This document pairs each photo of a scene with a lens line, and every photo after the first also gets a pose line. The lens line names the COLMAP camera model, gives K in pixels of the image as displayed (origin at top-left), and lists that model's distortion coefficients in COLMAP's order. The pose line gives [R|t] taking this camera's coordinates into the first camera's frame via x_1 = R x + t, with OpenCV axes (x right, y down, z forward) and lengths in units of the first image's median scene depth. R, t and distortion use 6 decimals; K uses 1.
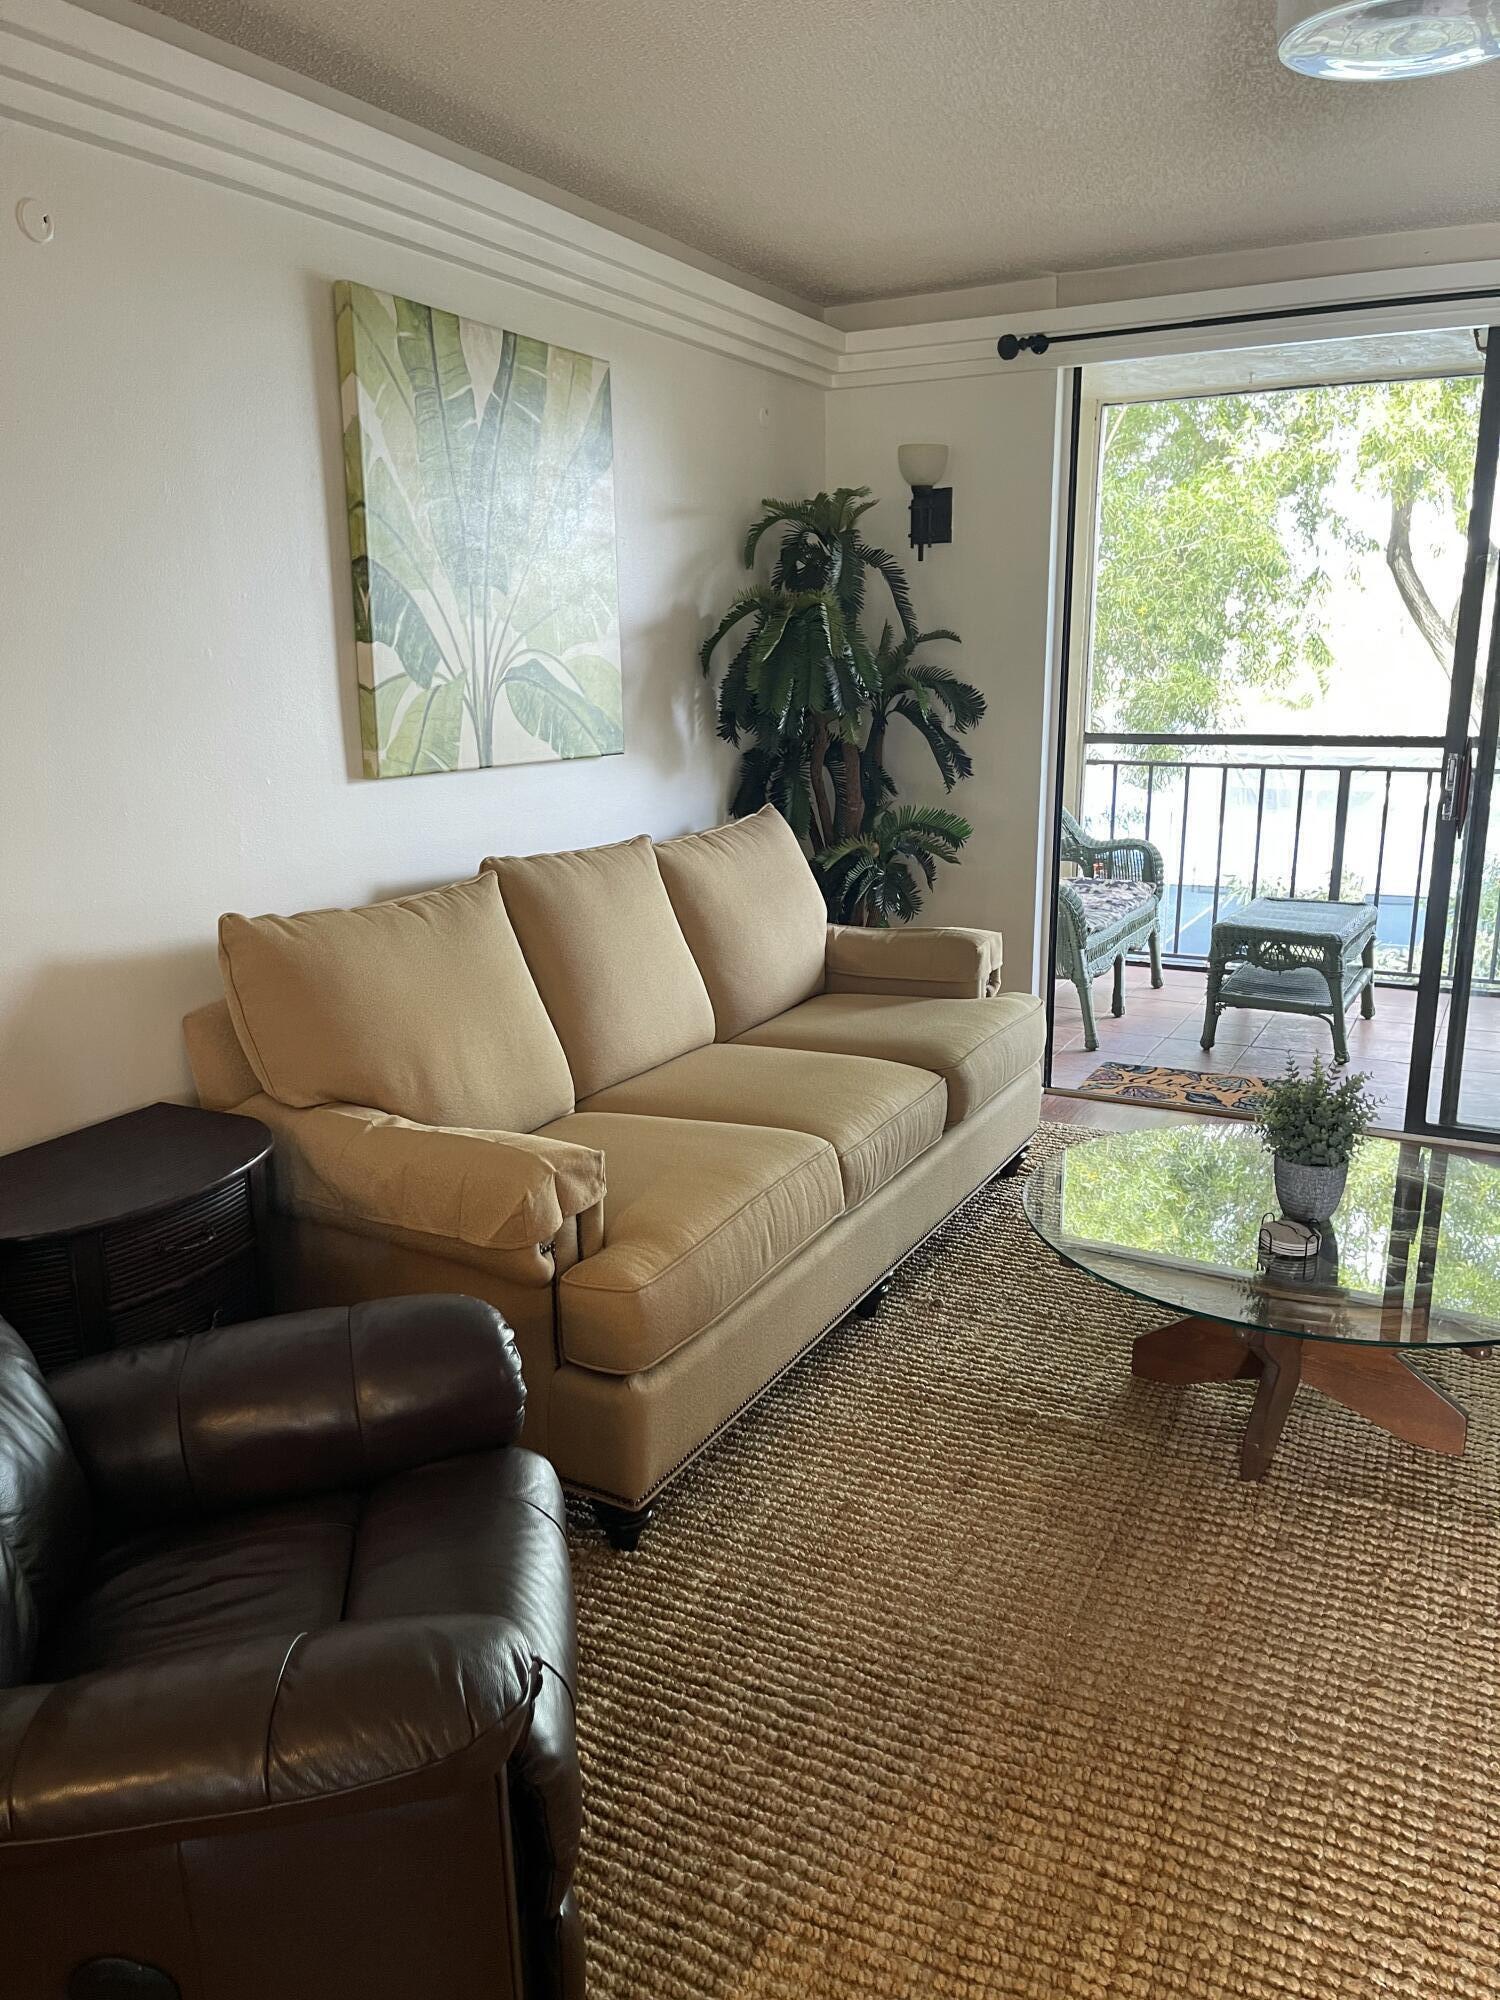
lens RADIAL K [[1497.5, 0, 743.1], [0, 1497.5, 1024.7], [0, 0, 1]] dist [0.072377, -0.103240]
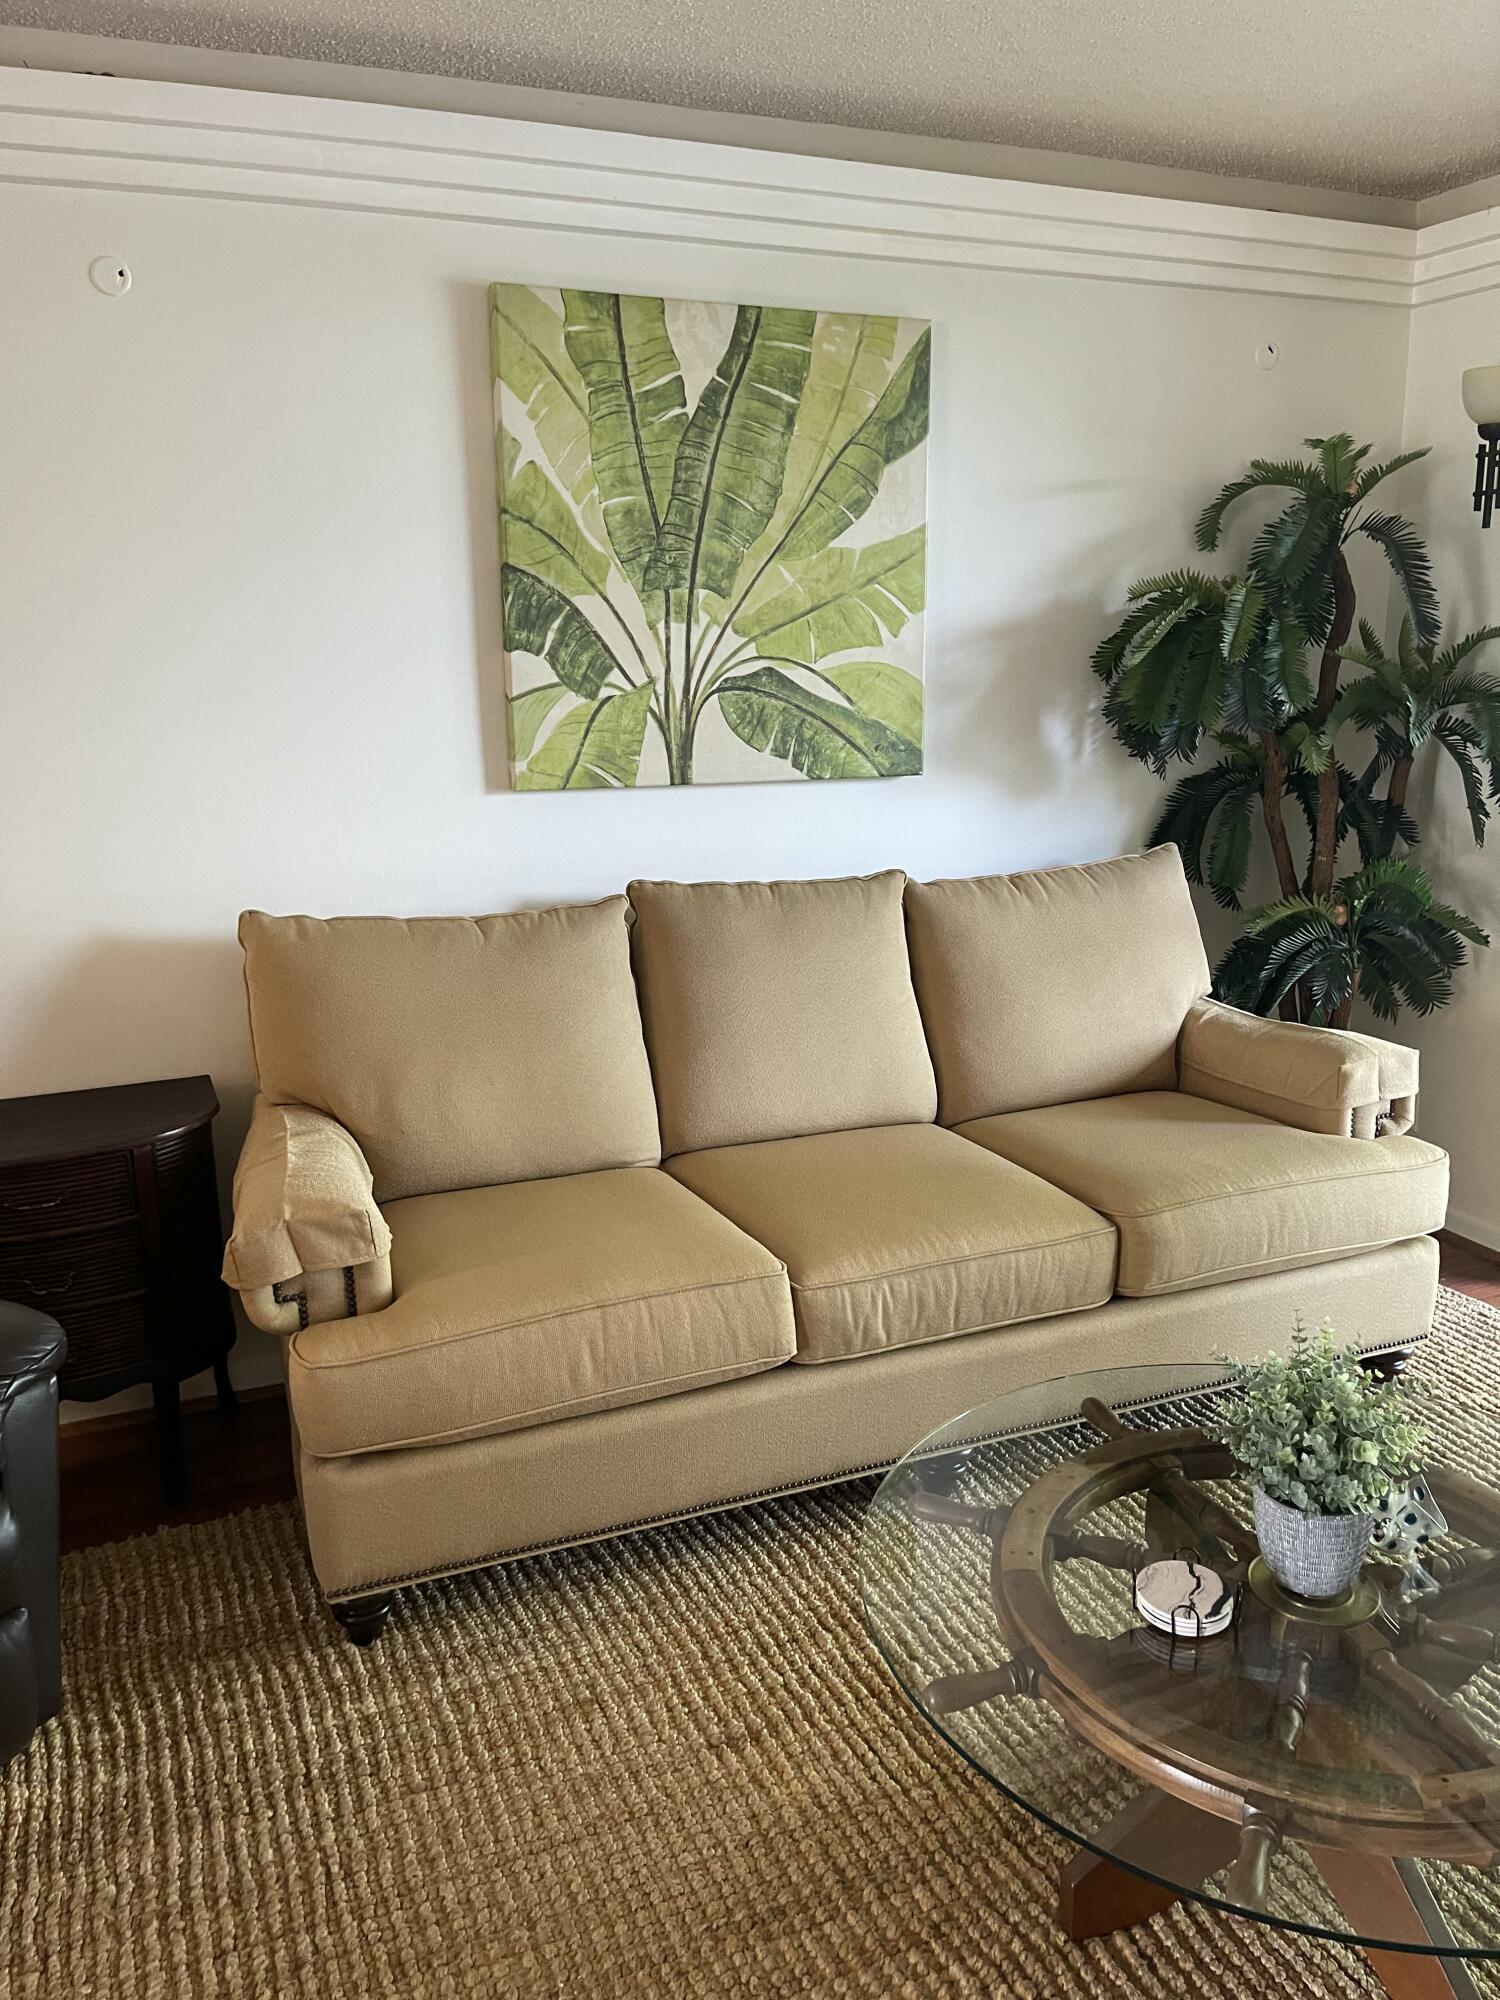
lens RADIAL K [[1497.5, 0, 743.1], [0, 1497.5, 1024.7], [0, 0, 1]] dist [0.072377, -0.103240]
pose [[0.768160, 0.152753, -0.621769, 0.477201], [-0.150278, 0.987009, 0.056822, -0.085608], [0.622371, 0.049790, 0.781137, 0.316463]]
